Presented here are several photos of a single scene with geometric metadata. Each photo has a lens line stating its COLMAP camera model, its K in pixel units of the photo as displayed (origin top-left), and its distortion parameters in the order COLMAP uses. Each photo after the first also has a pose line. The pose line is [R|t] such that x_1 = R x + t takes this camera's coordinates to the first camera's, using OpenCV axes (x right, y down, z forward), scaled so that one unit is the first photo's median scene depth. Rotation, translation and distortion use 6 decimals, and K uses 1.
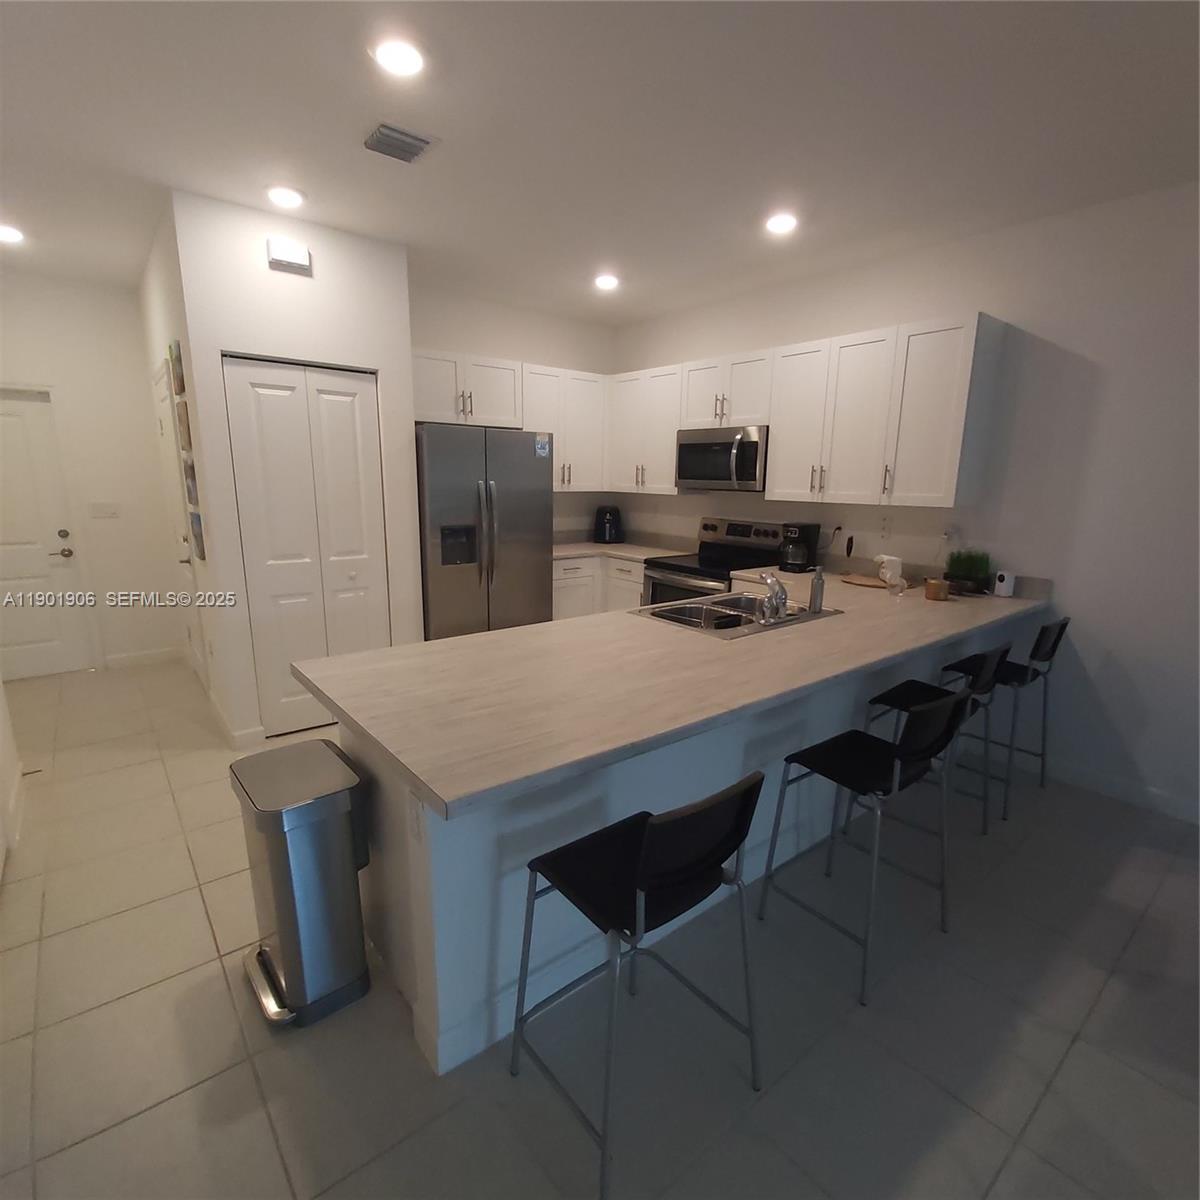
lens RADIAL K [[613.6, 0, 602.3], [0, 613.6, 612.5], [0, 0, 1]] dist [0.019205, -0.015828]
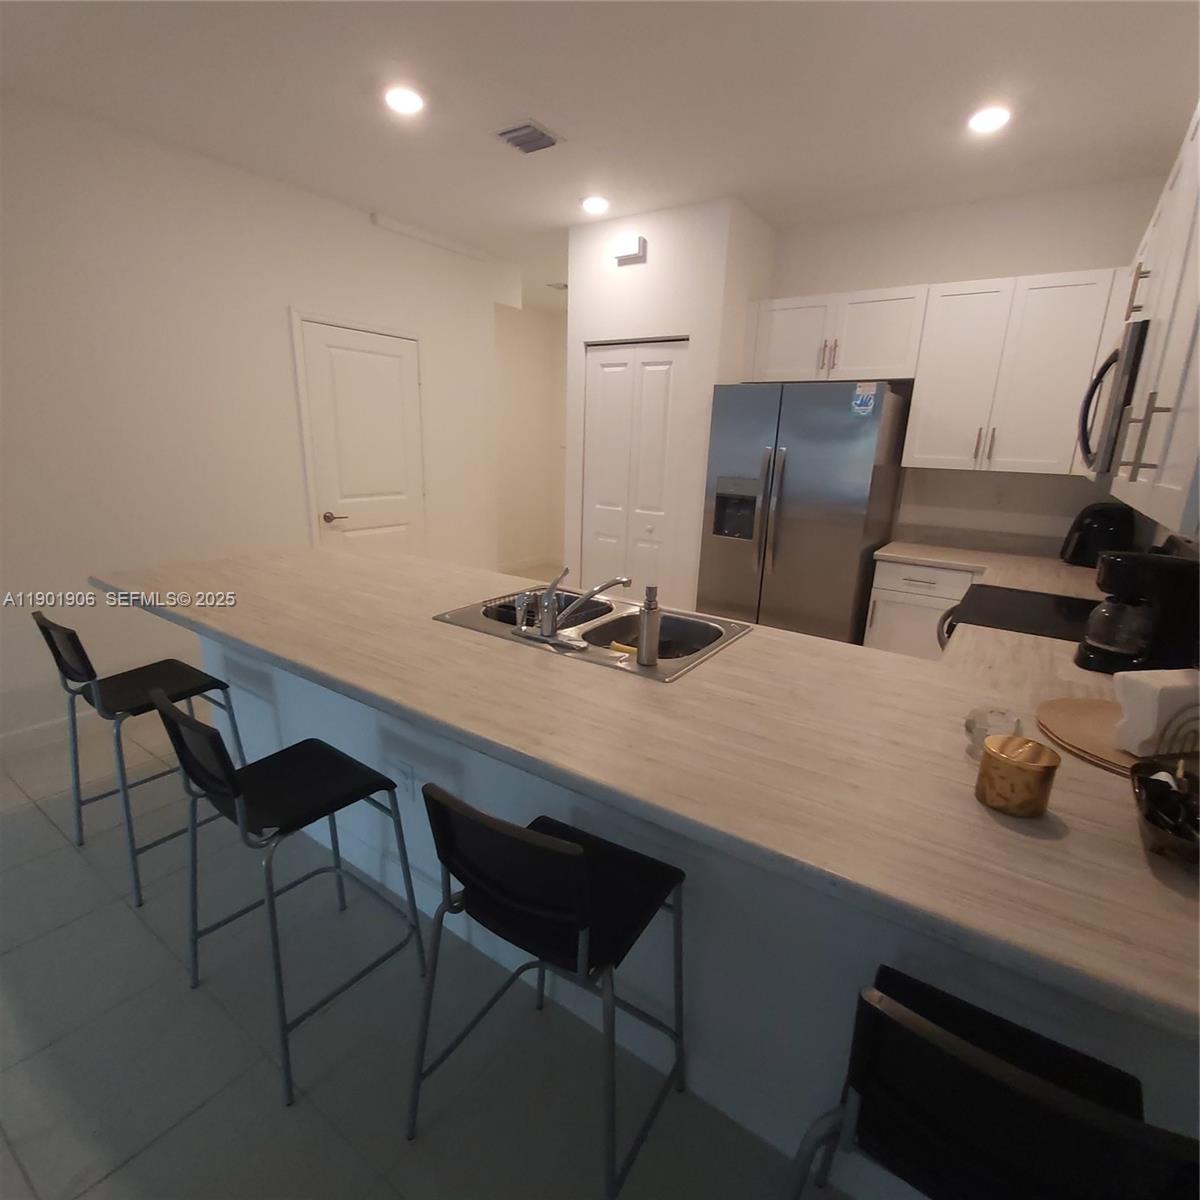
lens RADIAL K [[628.3, 0, 608.2], [0, 628.3, 605.7], [0, 0, 1]] dist [0.021882, 0.000089]
pose [[0.278166, 0.241575, -0.929658, 0.826531], [-0.239098, 0.954807, 0.176569, -0.138129], [0.930299, 0.173164, 0.323355, 0.729758]]
